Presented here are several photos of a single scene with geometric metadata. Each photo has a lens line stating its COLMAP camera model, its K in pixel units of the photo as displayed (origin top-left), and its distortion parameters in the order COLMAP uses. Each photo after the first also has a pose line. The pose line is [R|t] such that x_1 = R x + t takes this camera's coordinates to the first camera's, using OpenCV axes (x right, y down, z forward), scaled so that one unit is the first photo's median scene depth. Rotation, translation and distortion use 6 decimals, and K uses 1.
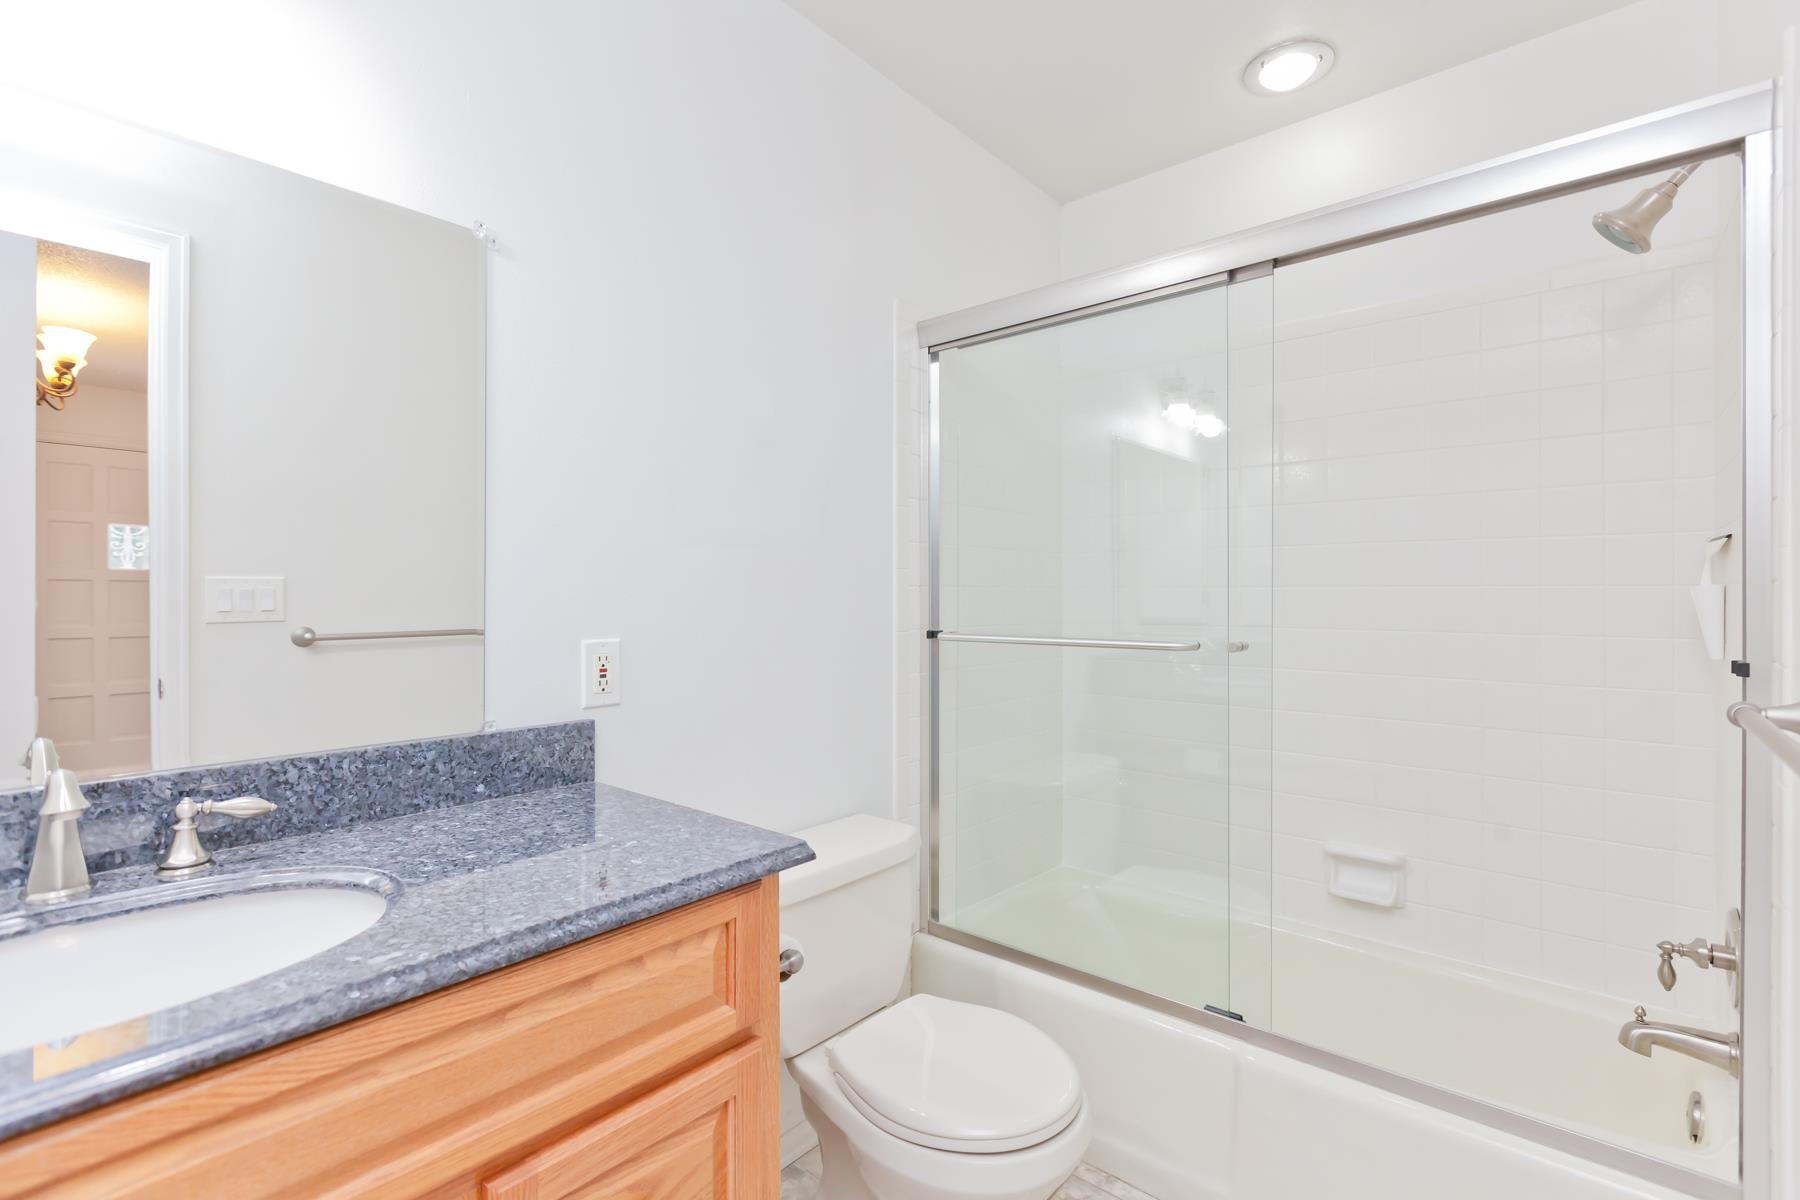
lens RADIAL K [[812.5, 0, 909.3], [0, 812.5, 589.7], [0, 0, 1]] dist [-0.000956, -0.000290]
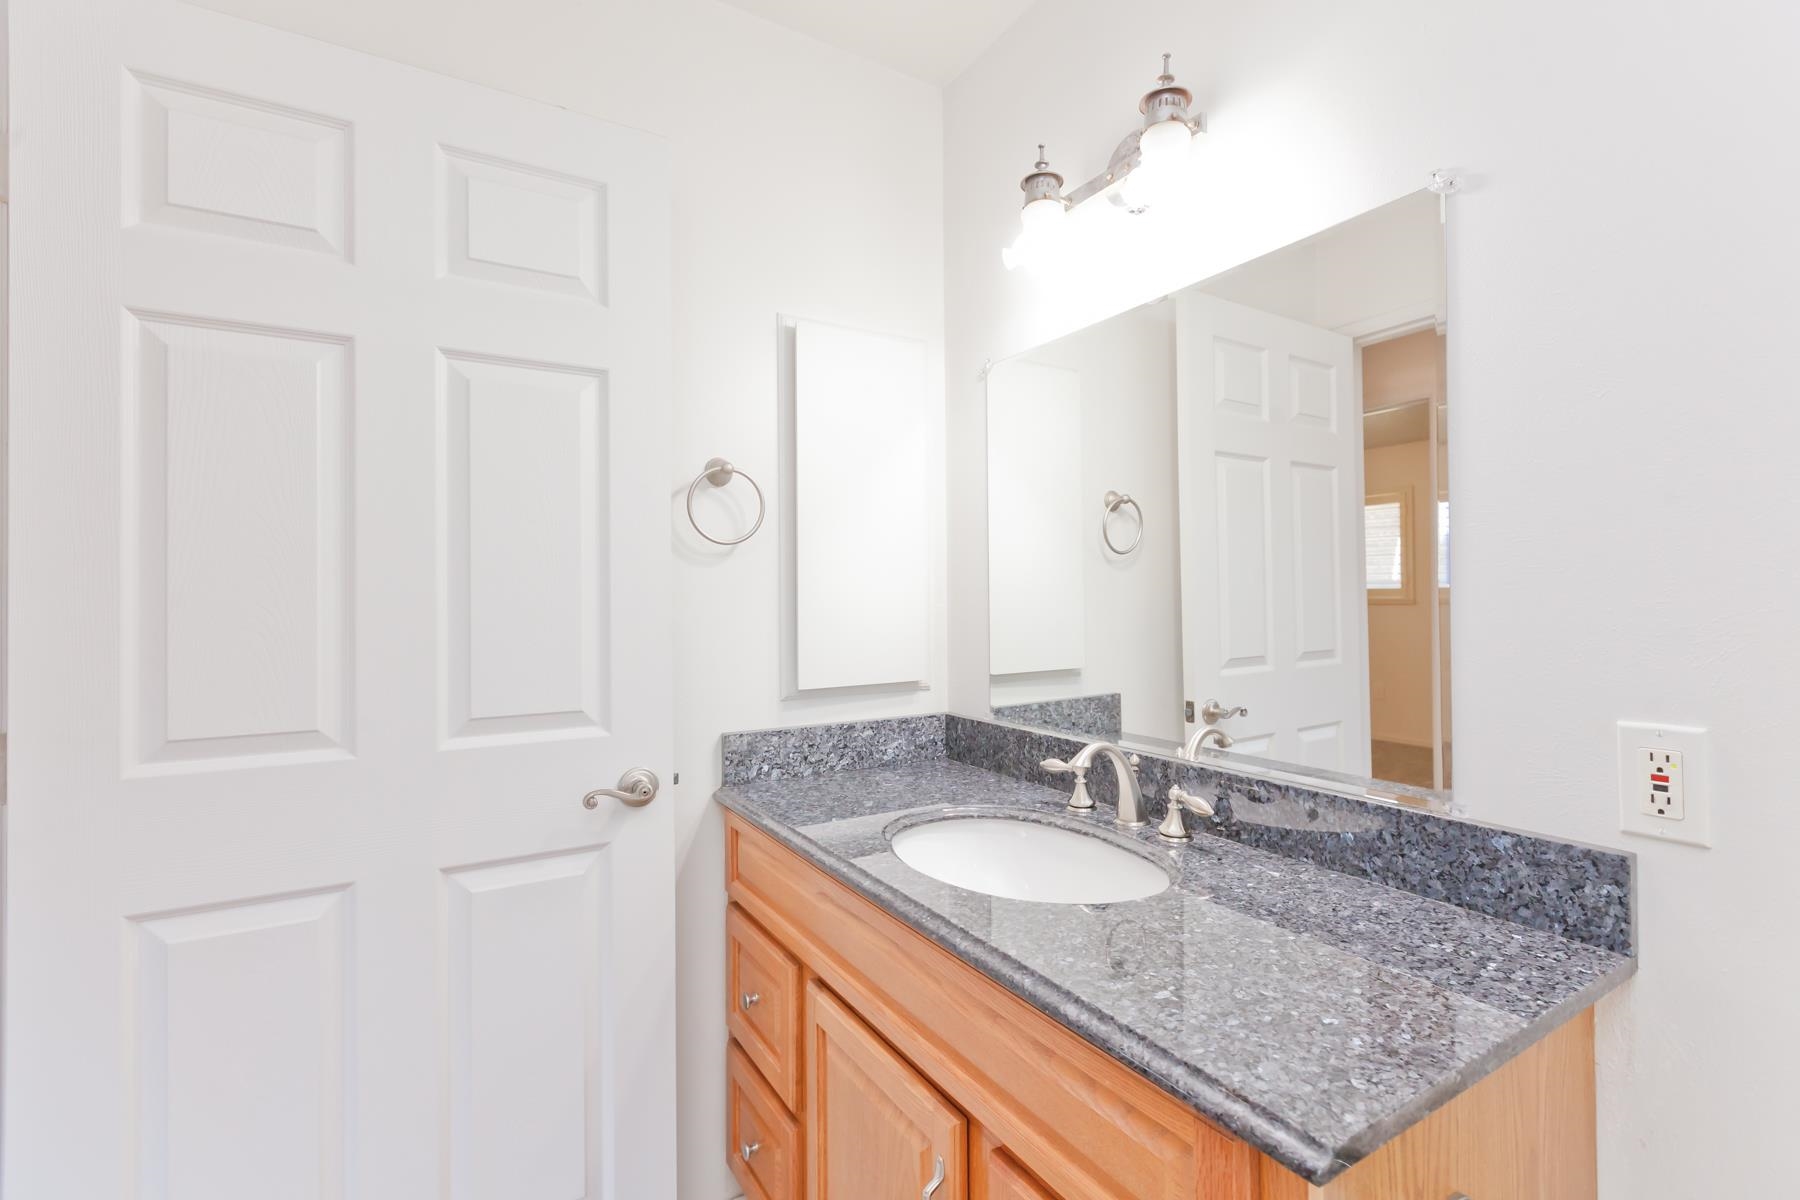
lens RADIAL K [[812.5, 0, 909.3], [0, 812.5, 589.7], [0, 0, 1]] dist [-0.000956, -0.000290]
pose [[-0.310264, -0.005906, -0.950632, 0.372119], [0.013838, 0.999847, -0.010728, -0.039763], [0.950550, -0.016484, -0.310135, 0.731313]]
